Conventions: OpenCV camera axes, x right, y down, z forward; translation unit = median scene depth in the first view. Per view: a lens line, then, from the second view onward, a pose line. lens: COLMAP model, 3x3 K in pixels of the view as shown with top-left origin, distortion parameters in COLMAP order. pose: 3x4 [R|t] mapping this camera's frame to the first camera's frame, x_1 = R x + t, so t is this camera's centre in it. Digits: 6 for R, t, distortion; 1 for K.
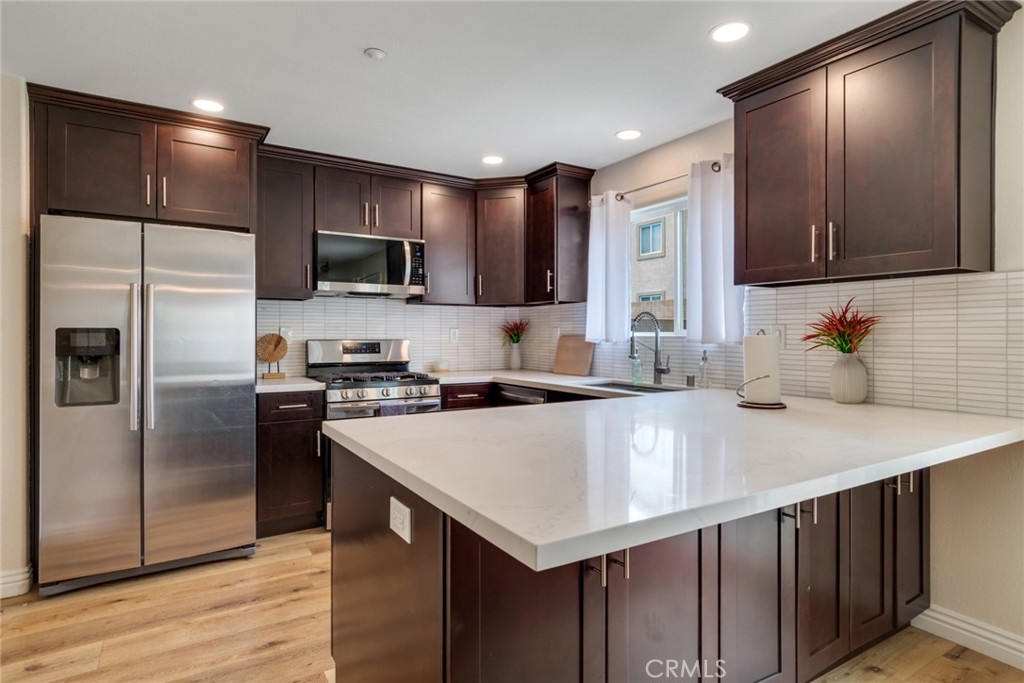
lens RADIAL K [[549.2, 0, 505.7], [0, 549.2, 331.6], [0, 0, 1]] dist [-0.003952, -0.000090]
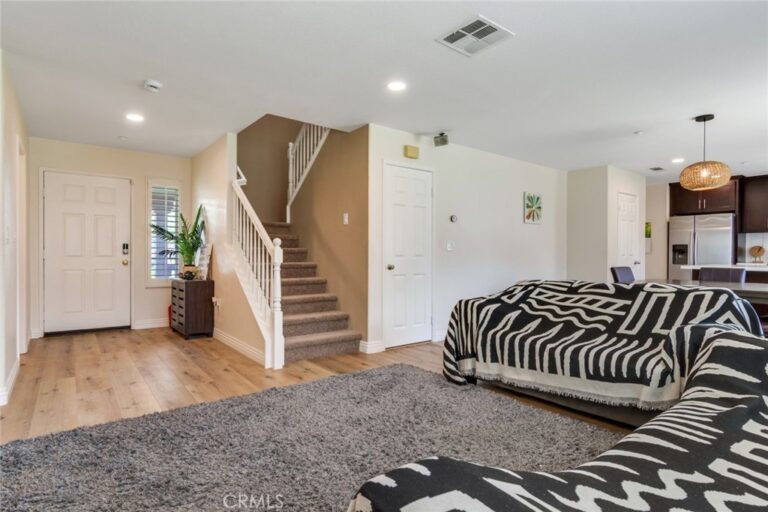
lens RADIAL K [[411.9, 0, 384.8], [0, 411.9, 253.3], [0, 0, 1]] dist [-0.003952, -0.000090]
pose [[0.107077, 0.001043, -0.994250, 1.335823], [-0.001928, 0.999998, 0.000841, 0.041409], [0.994249, 0.001826, 0.107079, -0.974897]]
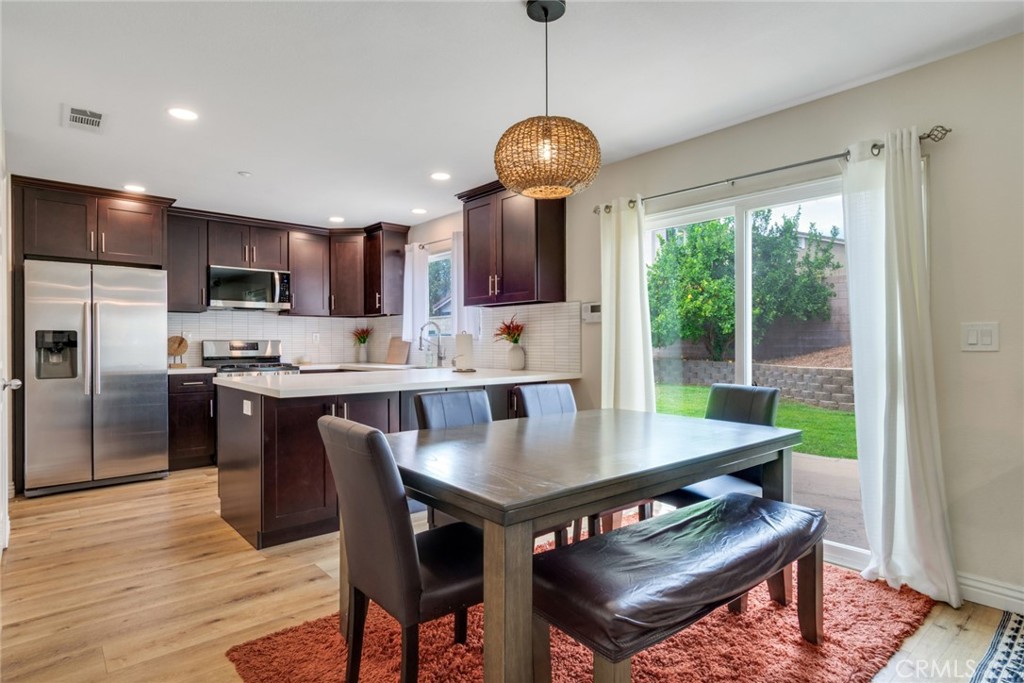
lens RADIAL K [[549.2, 0, 510.6], [0, 549.2, 340.9], [0, 0, 1]] dist [-0.003952, -0.000090]
pose [[0.985837, -0.003728, 0.167667, 0.193602], [0.003903, 0.999992, -0.000710, 0.021045], [-0.167663, 0.001354, 0.985844, -0.556618]]
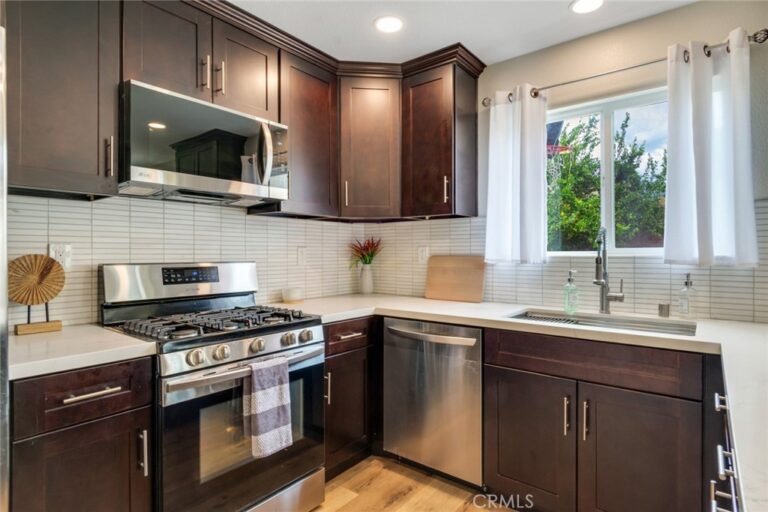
lens RADIAL K [[411.9, 0, 383.8], [0, 411.9, 253.1], [0, 0, 1]] dist [-0.003952, -0.000090]
pose [[0.940518, -0.001894, 0.339737, -0.228452], [0.000418, 0.999990, 0.004418, 0.000634], [-0.339742, -0.004013, 0.940510, 0.472927]]
